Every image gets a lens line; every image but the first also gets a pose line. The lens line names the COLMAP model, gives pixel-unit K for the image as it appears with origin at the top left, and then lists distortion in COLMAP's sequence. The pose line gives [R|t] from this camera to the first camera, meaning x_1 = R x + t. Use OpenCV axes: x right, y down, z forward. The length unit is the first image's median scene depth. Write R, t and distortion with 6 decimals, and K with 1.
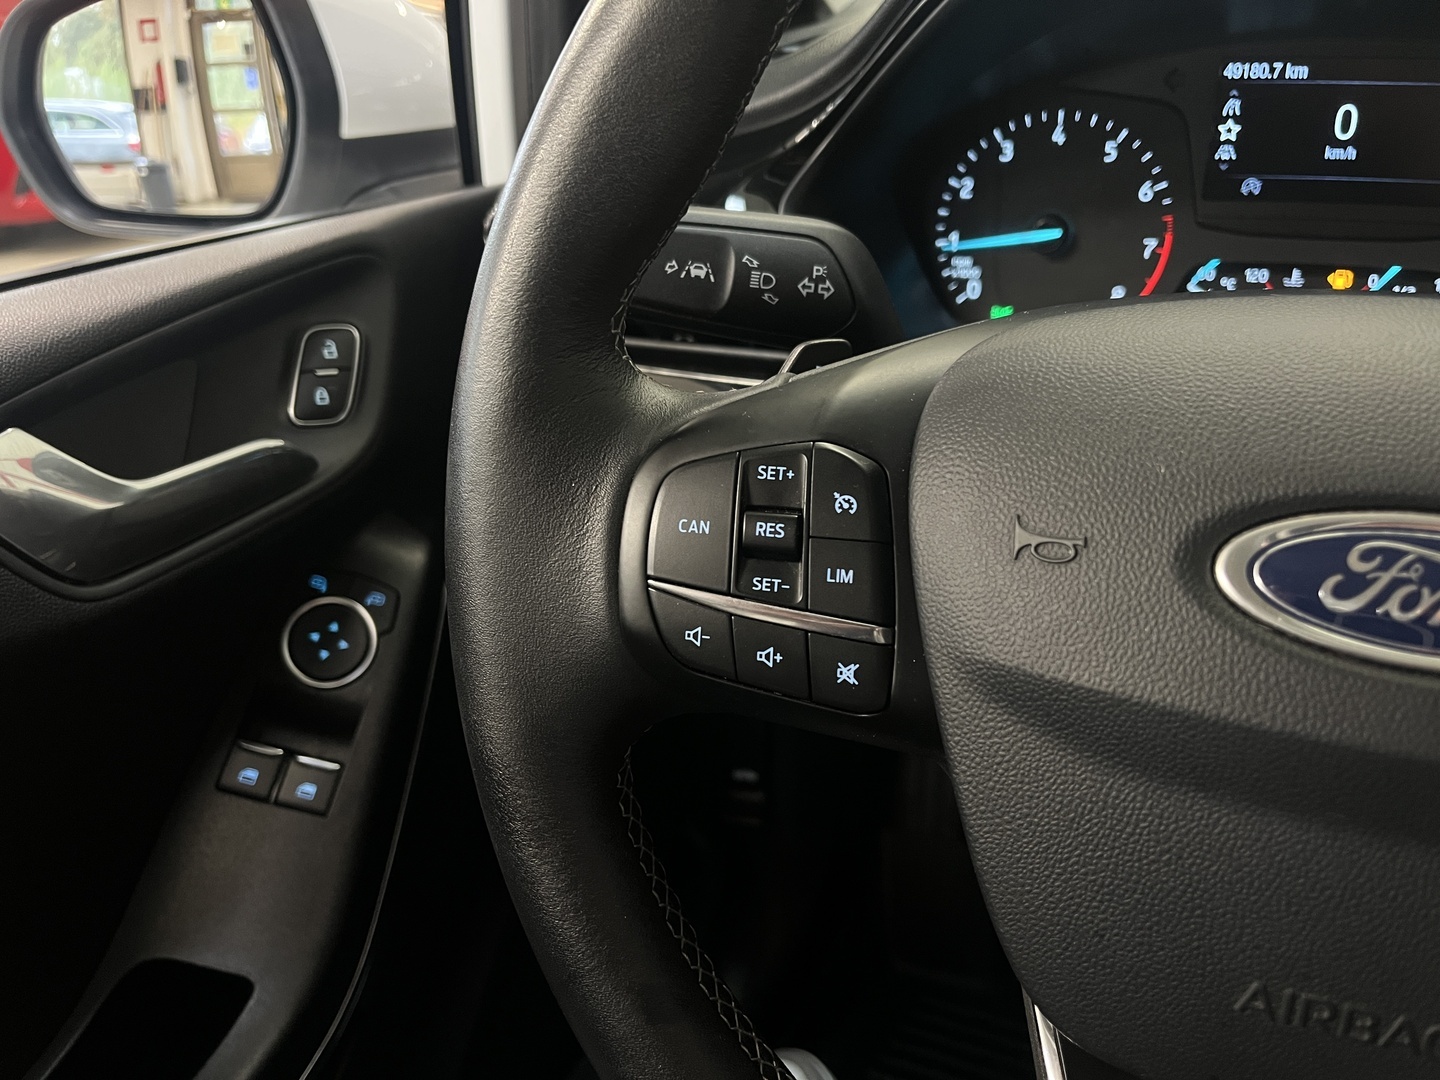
lens RADIAL K [[1080.0, 0, 726.1], [0, 1080.0, 553.5], [0, 0, 1]] dist [0.039813, -0.074480]
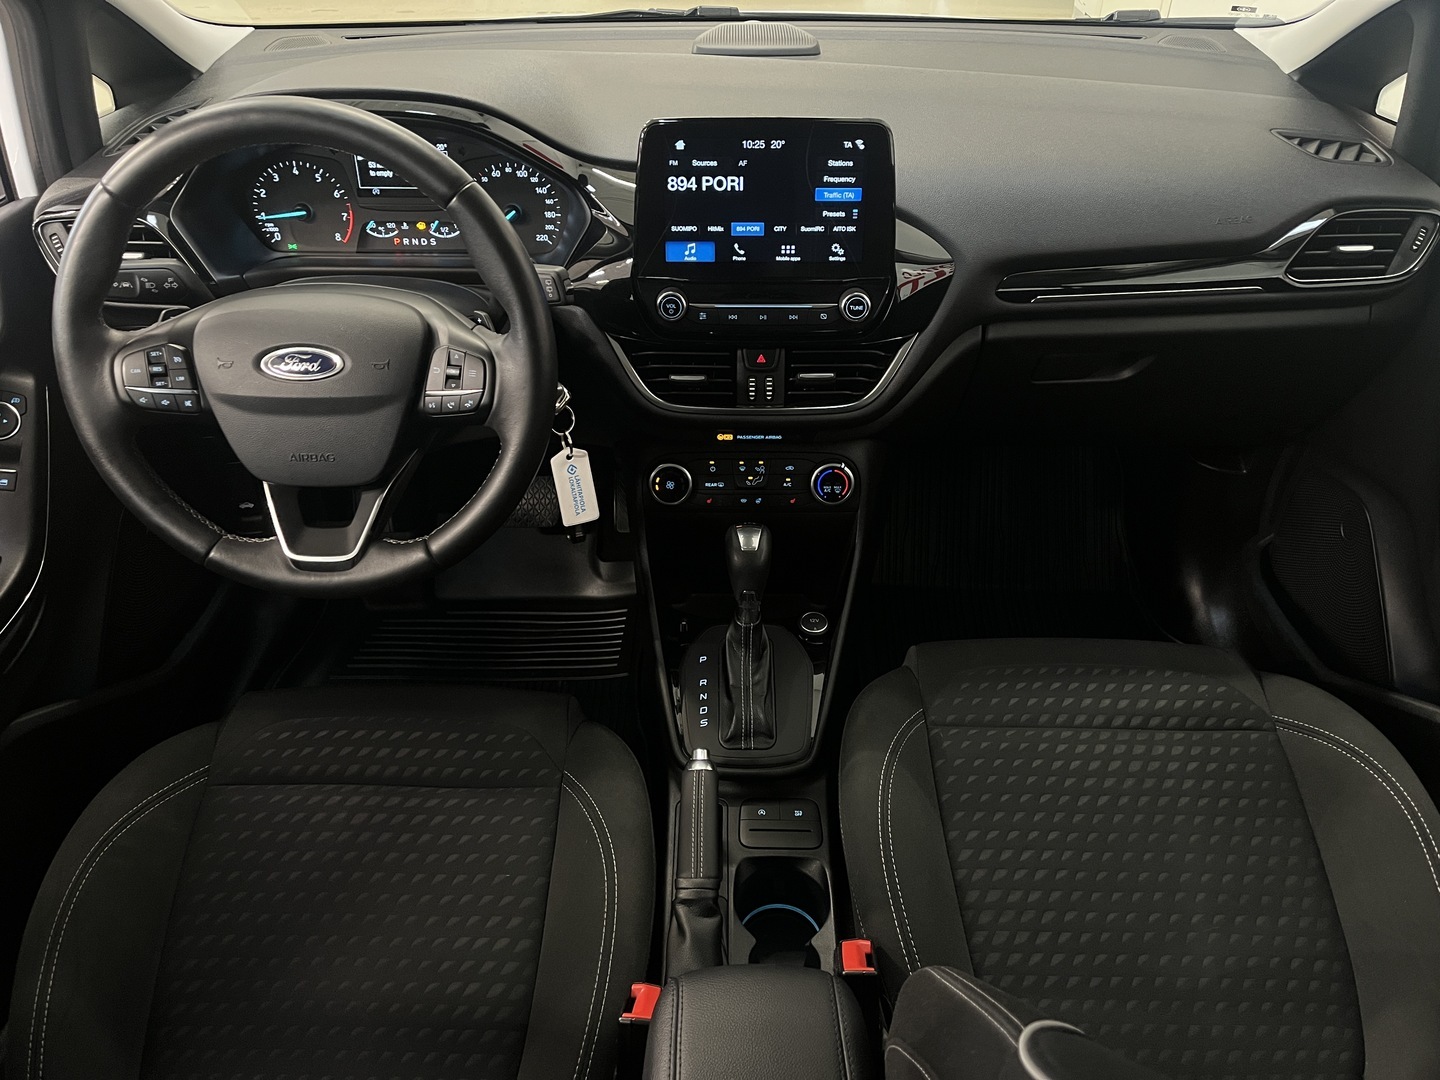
lens RADIAL K [[1080.0, 0, 726.1], [0, 1080.0, 553.5], [0, 0, 1]] dist [0.039813, -0.074480]
pose [[0.923280, -0.170761, 0.344086, 0.331516], [0.129951, 0.981793, 0.138546, 0.359057], [-0.361480, -0.083202, 0.928660, -2.512119]]
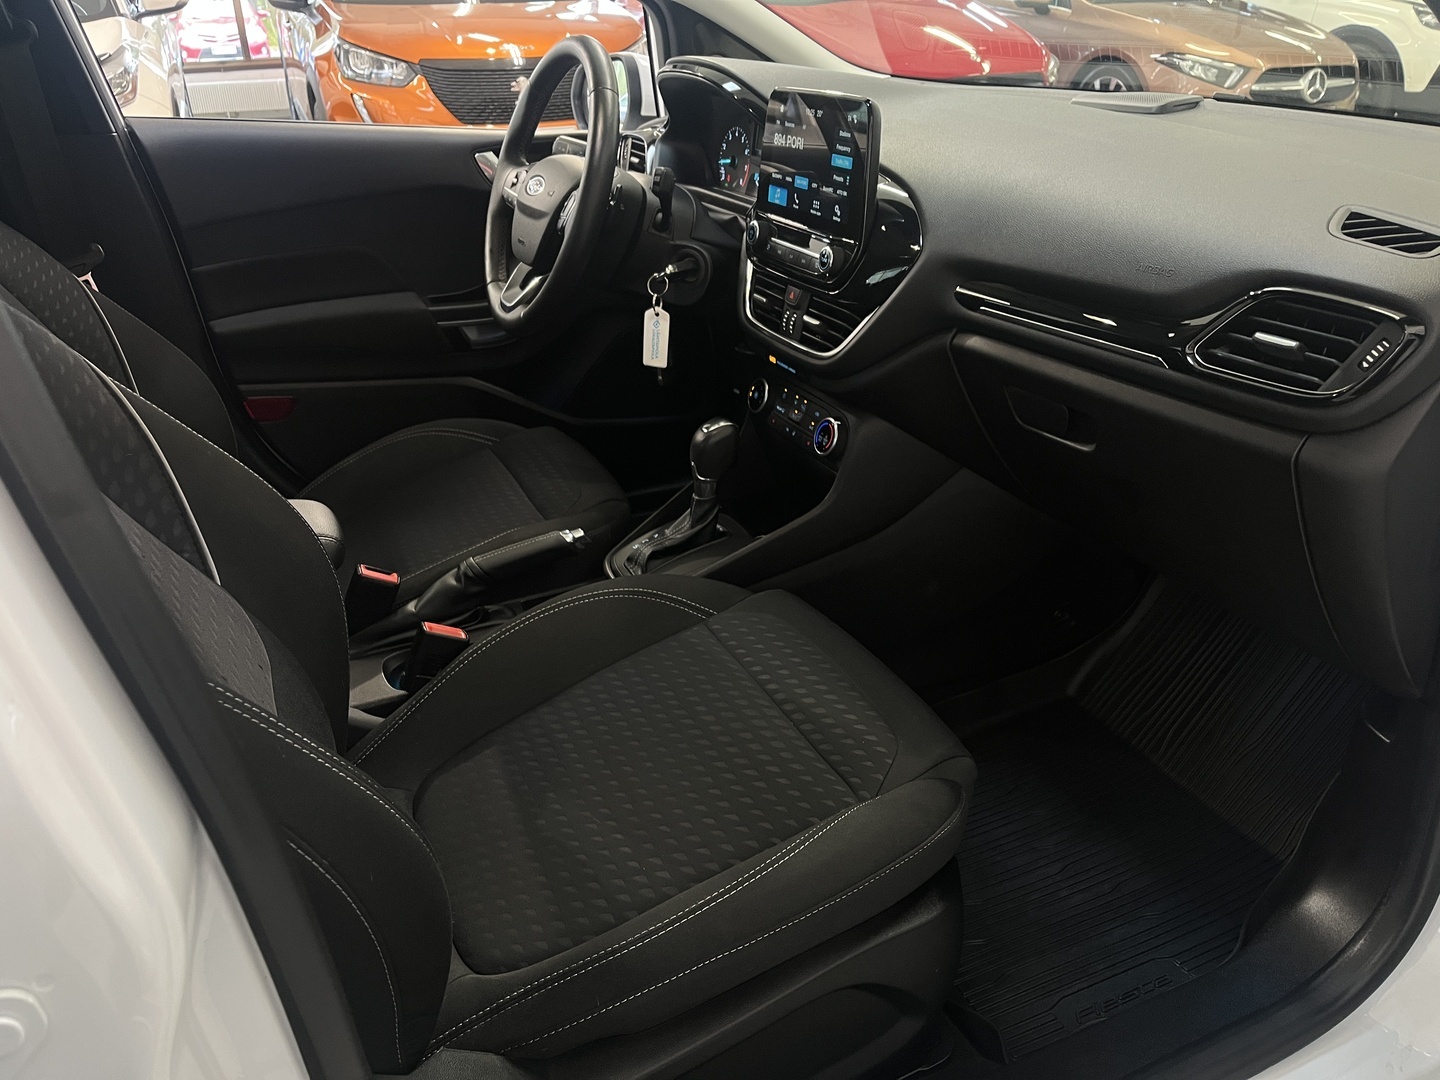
lens RADIAL K [[1110.1, 0, 713.3], [0, 1110.1, 552.0], [0, 0, 1]] dist [0.055964, -0.099996]
pose [[0.732443, 0.354910, -0.581004, 4.420358], [-0.370959, 0.923617, 0.096548, 0.863387], [0.570891, 0.144813, 0.808154, -2.785557]]
